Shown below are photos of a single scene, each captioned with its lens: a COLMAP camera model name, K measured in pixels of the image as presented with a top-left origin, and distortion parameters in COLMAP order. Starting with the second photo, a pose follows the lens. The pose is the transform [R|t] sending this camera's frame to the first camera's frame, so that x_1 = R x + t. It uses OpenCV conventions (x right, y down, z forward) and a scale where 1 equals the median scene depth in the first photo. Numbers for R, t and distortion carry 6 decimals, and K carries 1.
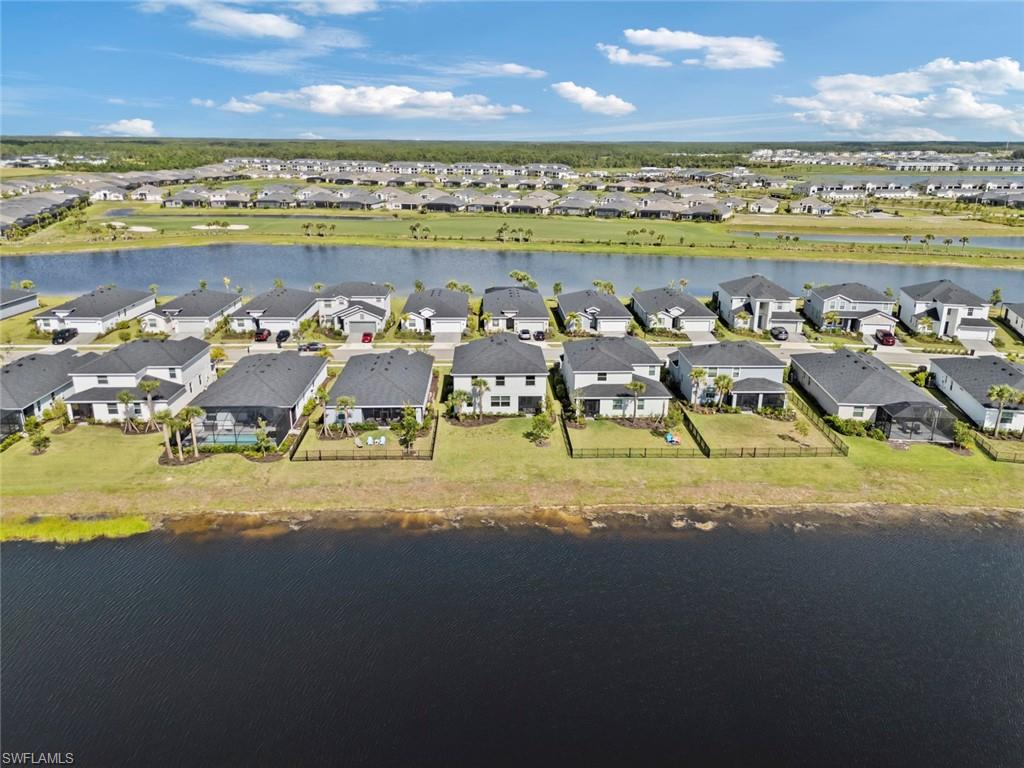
lens RADIAL K [[772.6, 0, 512.0], [0, 772.6, 384.0], [0, 0, 1]] dist [0.077540, -0.074127]
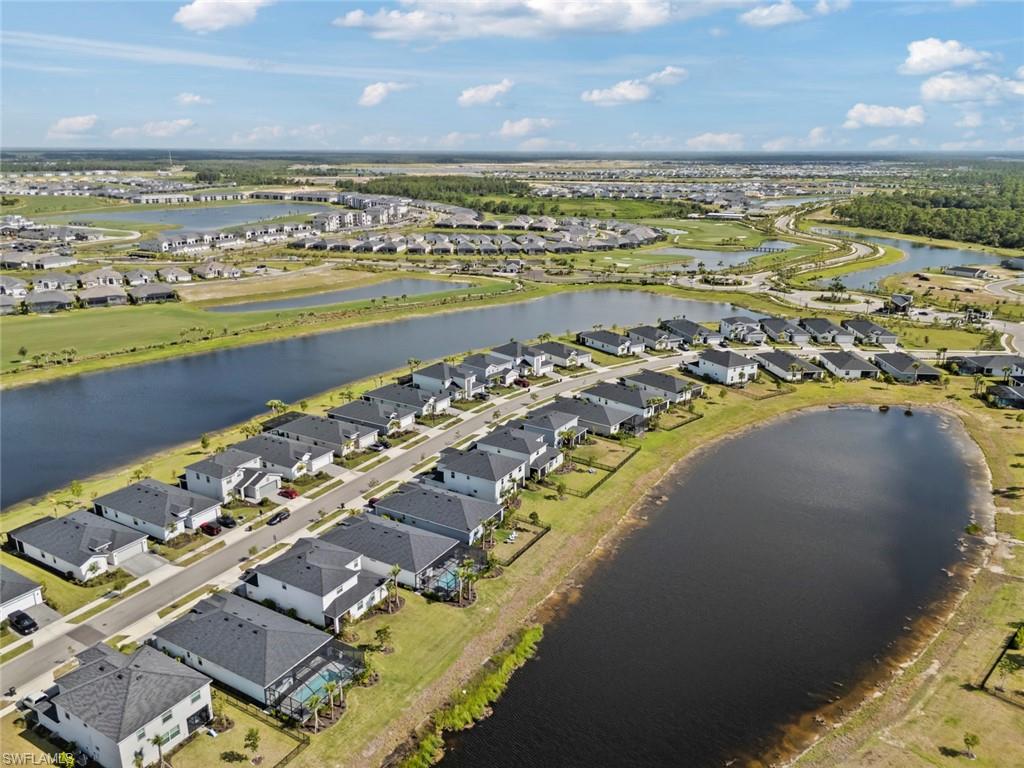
lens RADIAL K [[772.6, 0, 512.0], [0, 772.6, 384.0], [0, 0, 1]] dist [0.077540, -0.074127]
pose [[0.534530, -0.256861, 0.805171, -0.482950], [0.253625, 0.957538, 0.137094, -0.156140], [-0.806196, 0.130931, 0.576980, 0.013885]]
